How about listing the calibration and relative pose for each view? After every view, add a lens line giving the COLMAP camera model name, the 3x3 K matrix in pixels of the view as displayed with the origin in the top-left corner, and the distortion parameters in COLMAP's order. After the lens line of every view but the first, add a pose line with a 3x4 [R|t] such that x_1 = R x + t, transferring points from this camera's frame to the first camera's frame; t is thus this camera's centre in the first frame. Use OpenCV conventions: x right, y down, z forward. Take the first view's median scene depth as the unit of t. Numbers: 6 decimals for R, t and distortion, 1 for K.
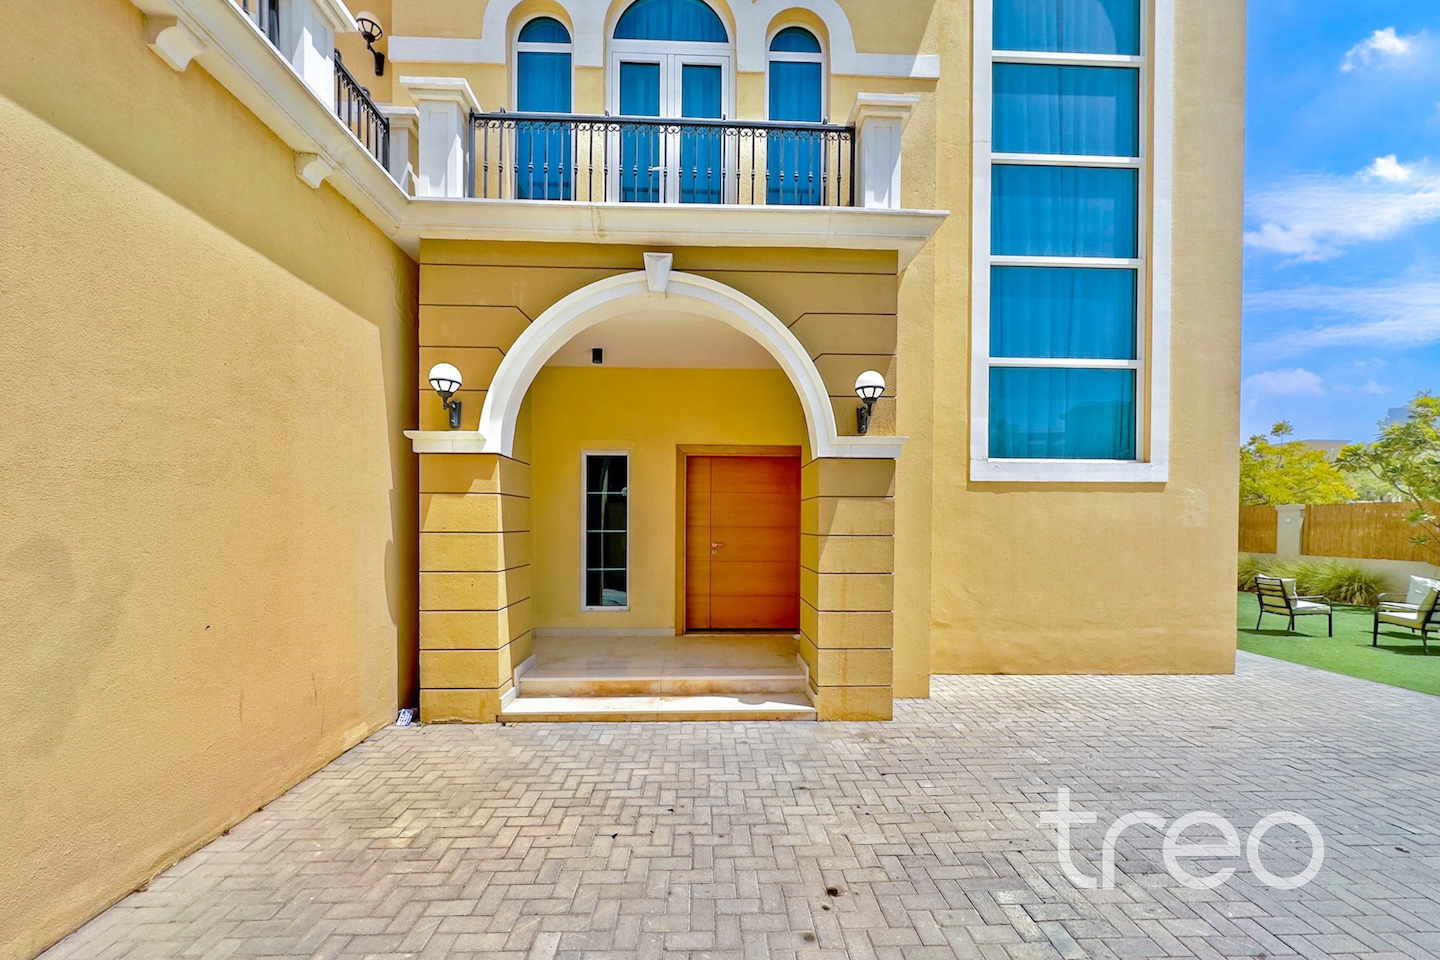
lens RADIAL K [[568.8, 0, 720.9], [0, 568.8, 525.6], [0, 0, 1]] dist [-0.006992, 0.000477]
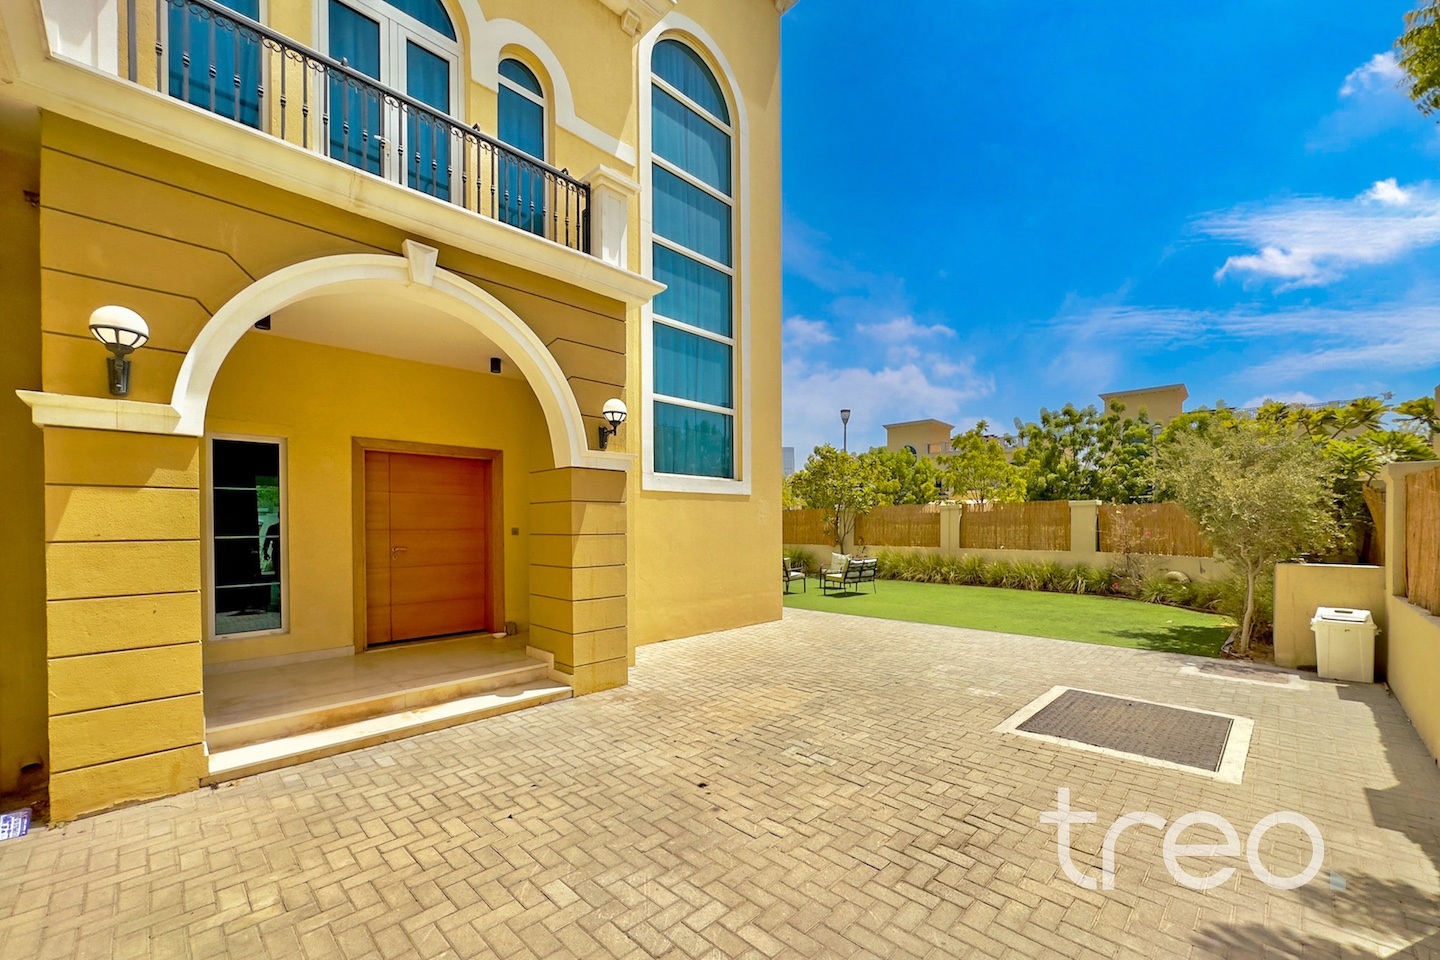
lens RADIAL K [[568.8, 0, 707.2], [0, 568.8, 525.7], [0, 0, 1]] dist [-0.006992, 0.000477]
pose [[0.738854, -0.010343, 0.673786, -0.381810], [0.014512, 0.999895, -0.000564, 0.003202], [-0.673709, 0.010195, 0.738927, -0.026616]]
